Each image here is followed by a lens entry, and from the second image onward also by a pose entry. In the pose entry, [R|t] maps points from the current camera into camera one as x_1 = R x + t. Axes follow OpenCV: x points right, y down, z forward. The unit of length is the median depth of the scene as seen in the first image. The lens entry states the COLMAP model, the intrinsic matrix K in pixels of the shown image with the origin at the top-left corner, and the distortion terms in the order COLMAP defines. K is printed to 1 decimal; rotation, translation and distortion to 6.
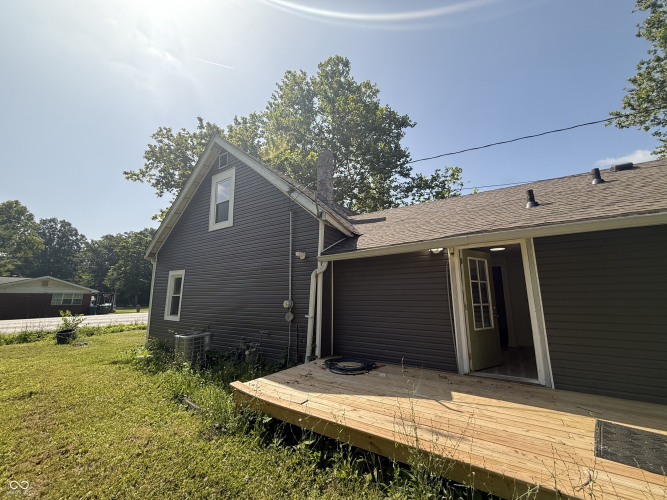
lens RADIAL K [[265.5, 0, 333.5], [0, 265.5, 250.0], [0, 0, 1]] dist [0.008878, -0.000082]
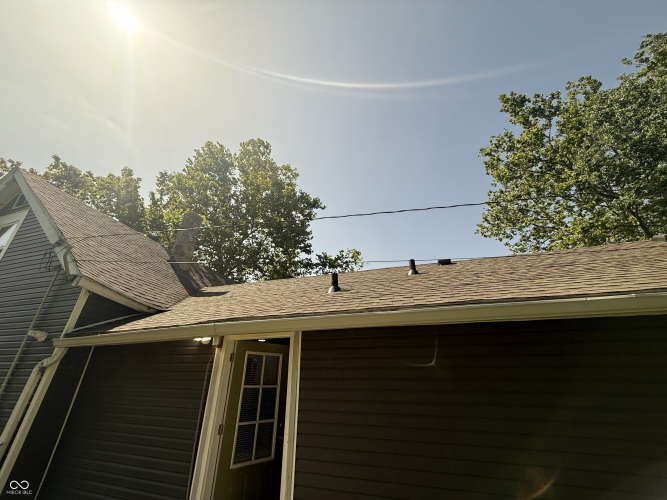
lens RADIAL K [[266.7, 0, 331.2], [0, 266.7, 251.3], [0, 0, 1]] dist [-0.000186, 0.000408]
pose [[0.967894, 0.119372, 0.221204, 0.133751], [-0.056089, 0.960416, -0.272864, -0.013146], [-0.245020, 0.251696, 0.936277, 0.040364]]
